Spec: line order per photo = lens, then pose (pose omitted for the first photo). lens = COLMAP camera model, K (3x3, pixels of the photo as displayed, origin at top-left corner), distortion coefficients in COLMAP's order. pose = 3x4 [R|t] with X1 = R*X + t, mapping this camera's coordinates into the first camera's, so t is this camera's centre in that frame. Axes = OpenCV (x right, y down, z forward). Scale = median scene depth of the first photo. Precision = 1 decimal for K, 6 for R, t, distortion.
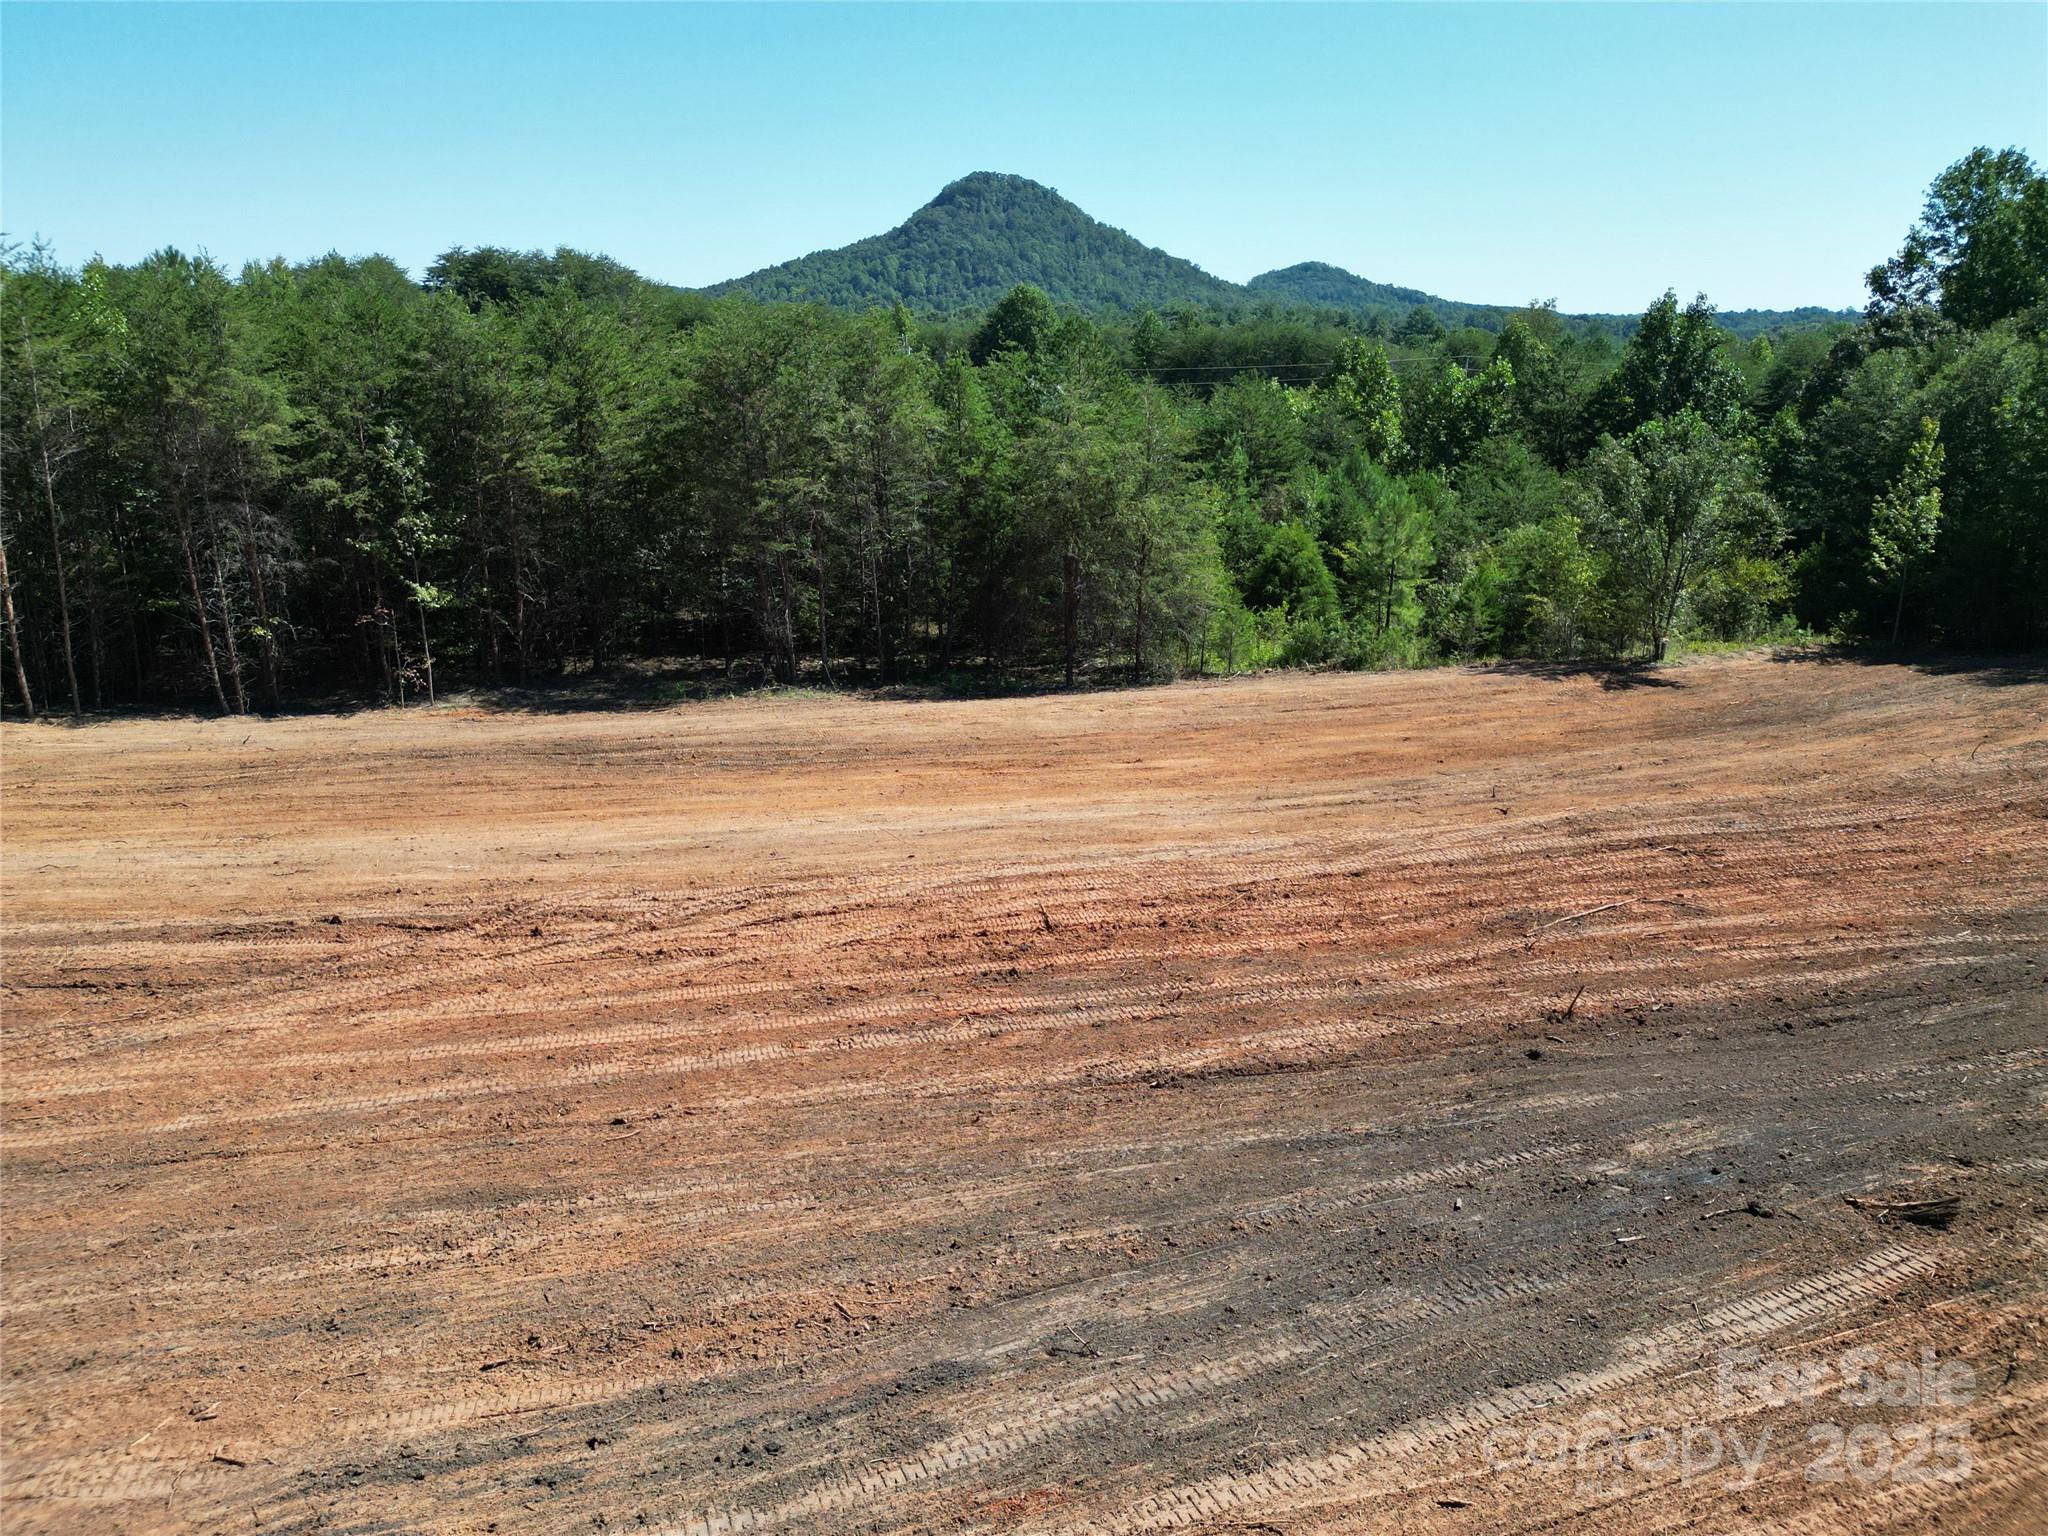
lens RADIAL K [[1429.5, 0, 1024.0], [0, 1429.5, 758.3], [0, 0, 1]] dist [0.047448, -0.038440]
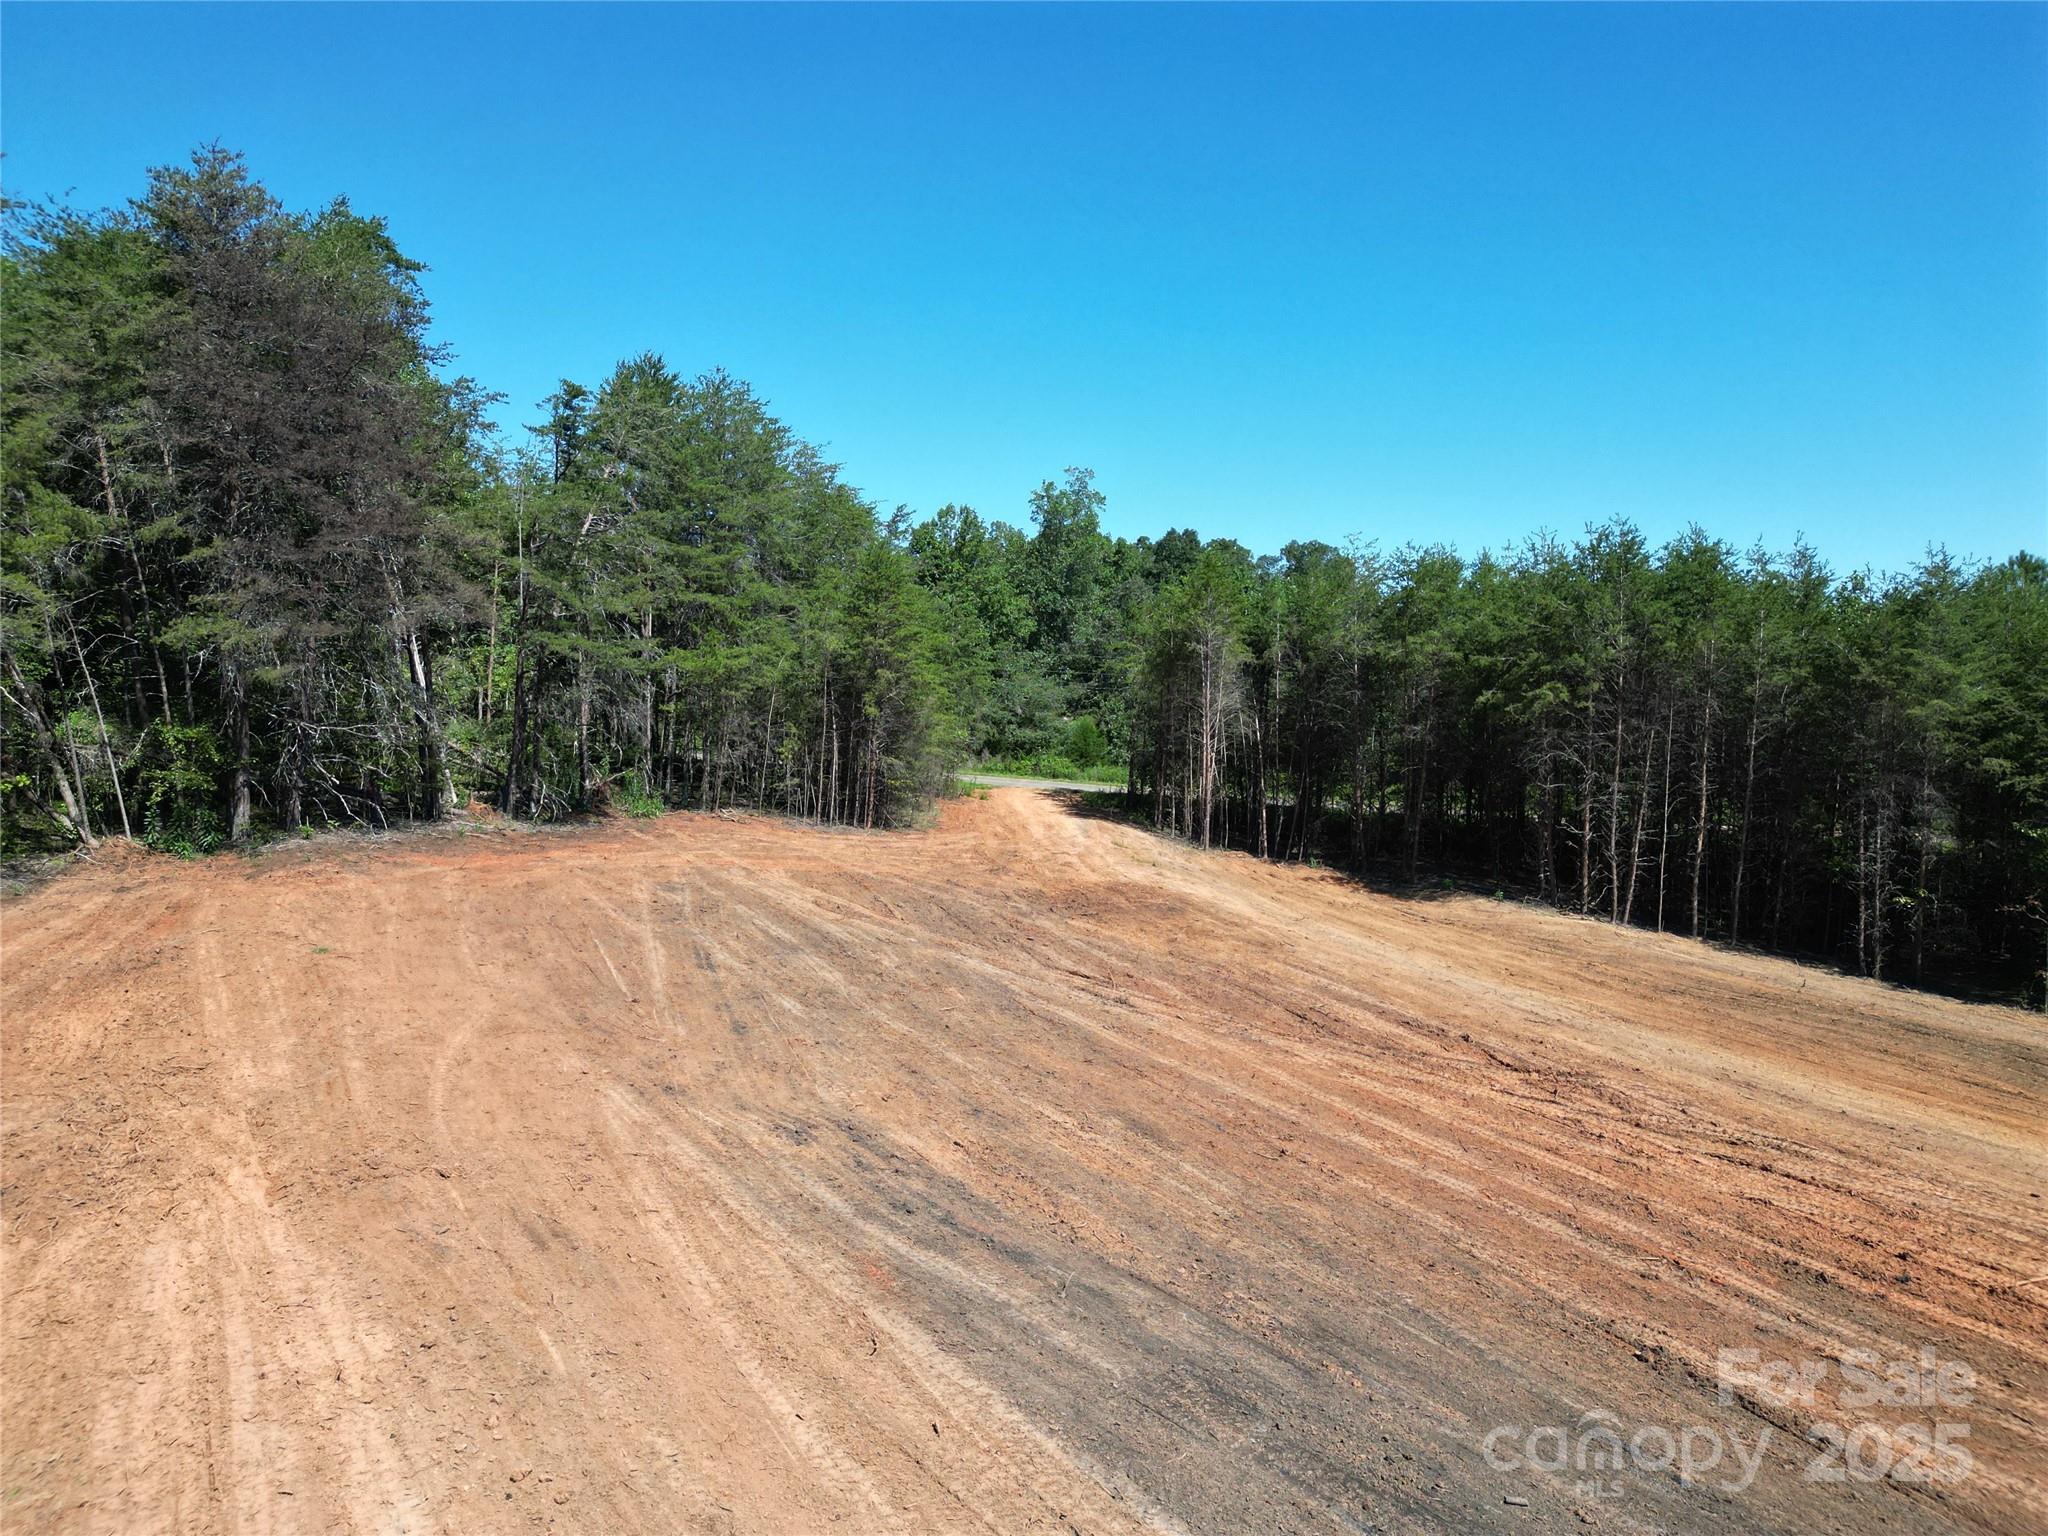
lens RADIAL K [[1429.5, 0, 1027.5], [0, 1429.5, 761.6], [0, 0, 1]] dist [0.047448, -0.038440]
pose [[0.254810, 0.057966, -0.965252, 0.331292], [-0.279122, 0.960122, -0.016025, 0.007106], [0.925831, 0.273507, 0.260828, 0.159842]]
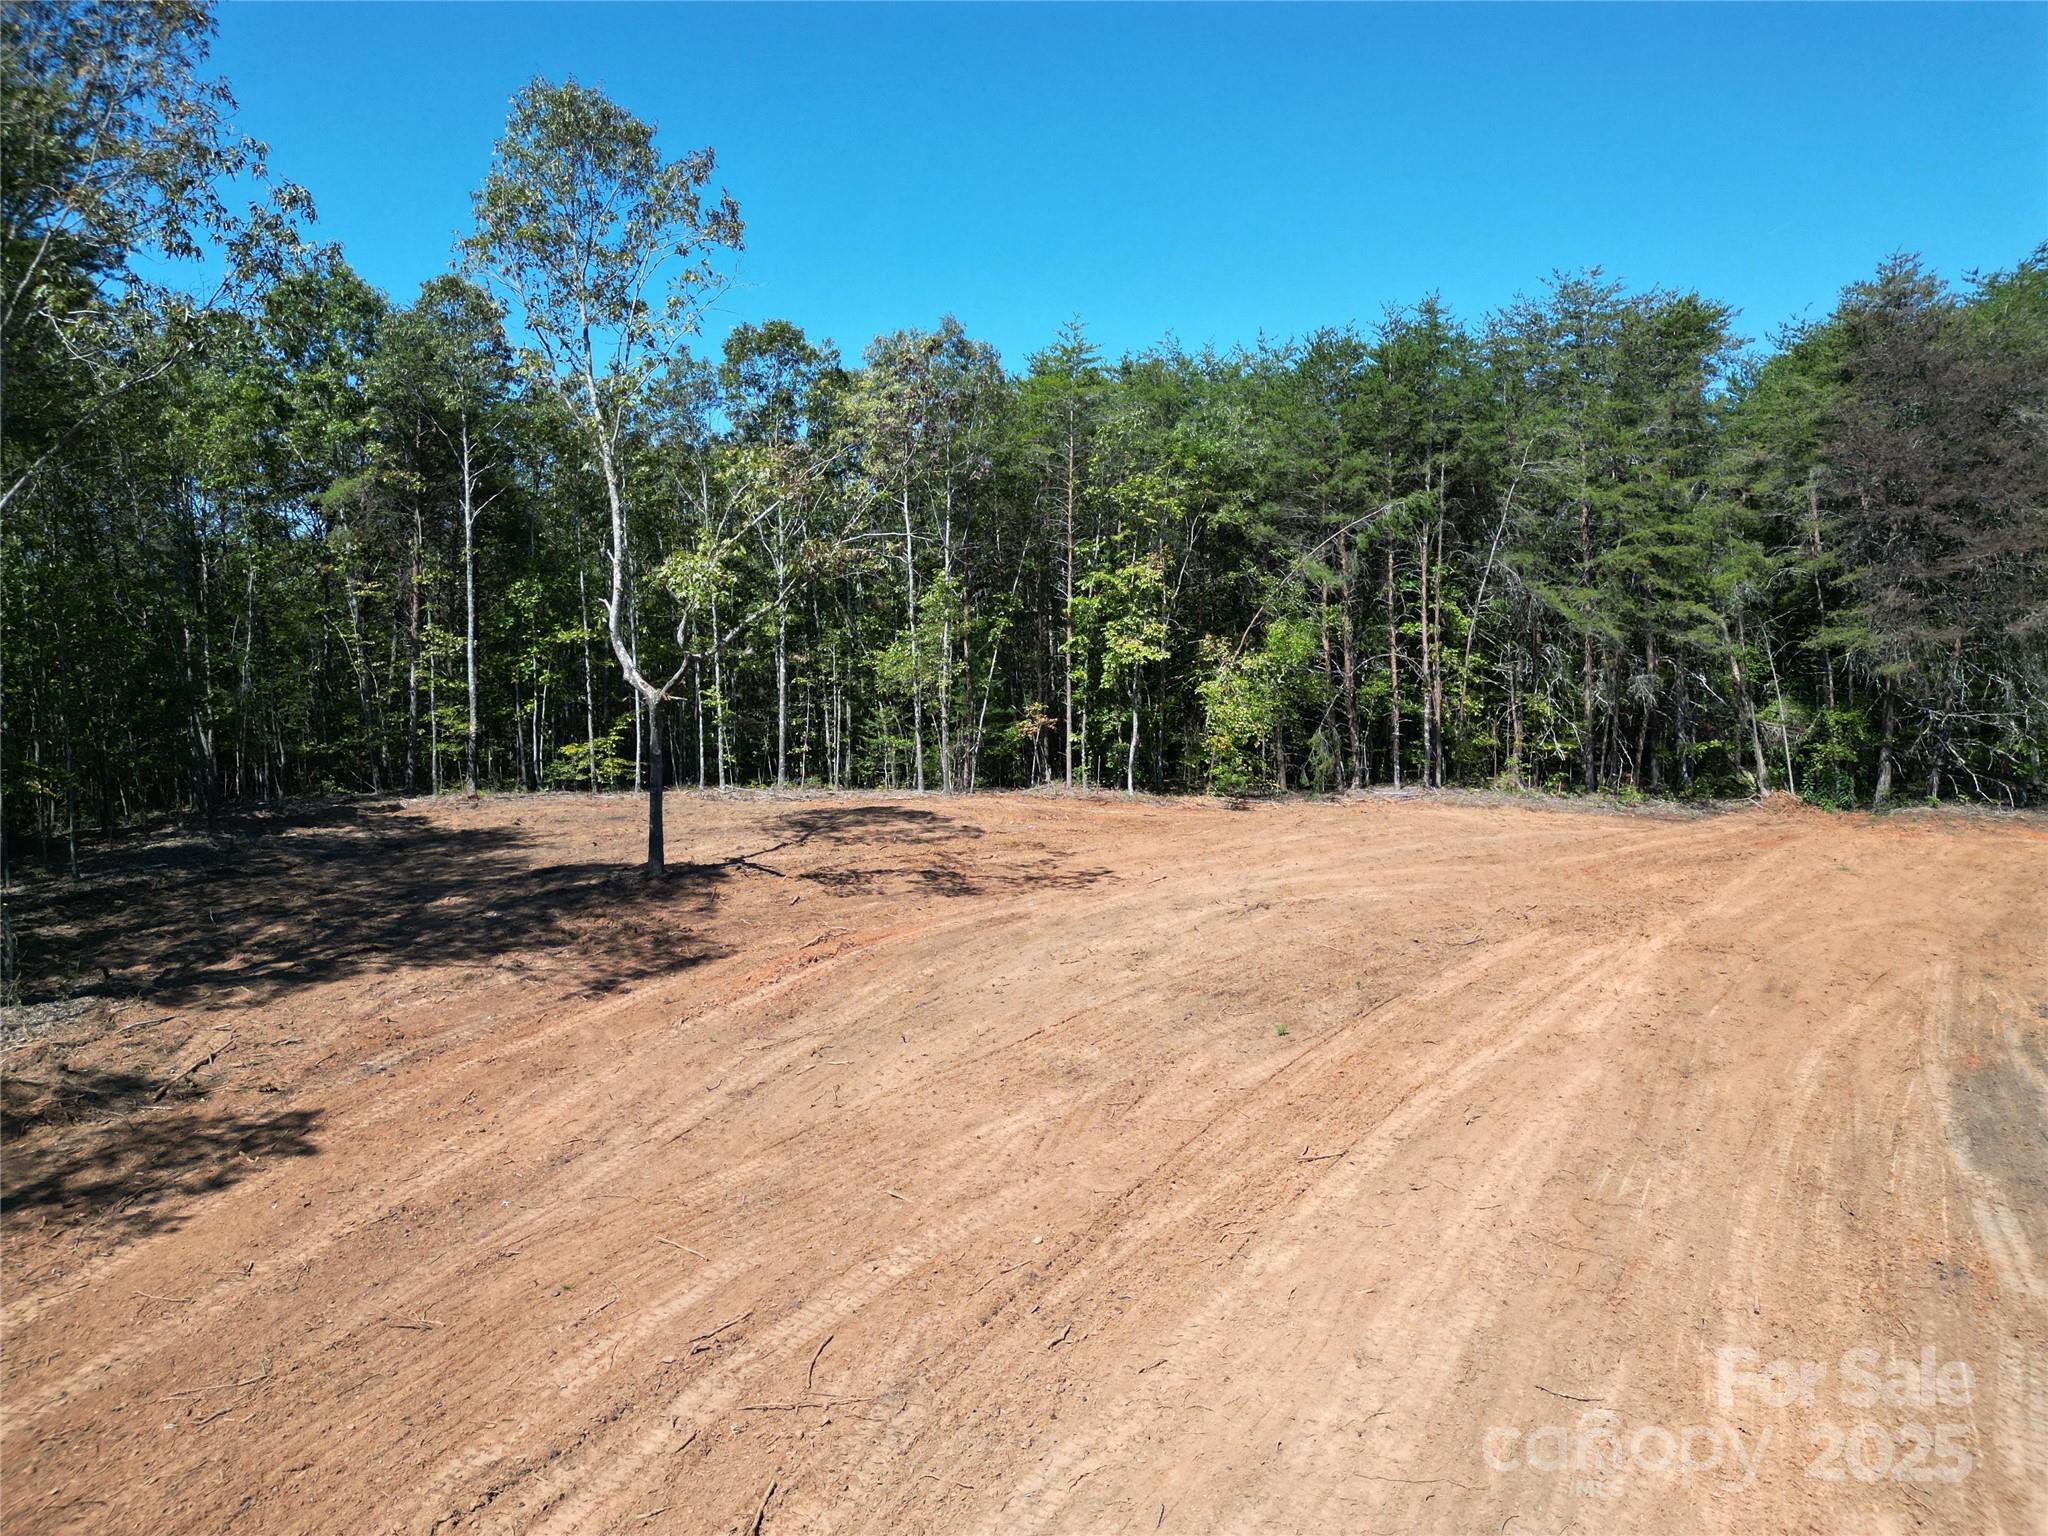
lens RADIAL K [[1429.5, 0, 1033.1], [0, 1429.5, 764.6], [0, 0, 1]] dist [0.047448, -0.038440]
pose [[-0.780999, 0.036416, -0.623470, 0.619067], [-0.180462, 0.942555, 0.281112, -0.065505], [0.597891, 0.332061, -0.729563, 0.430079]]
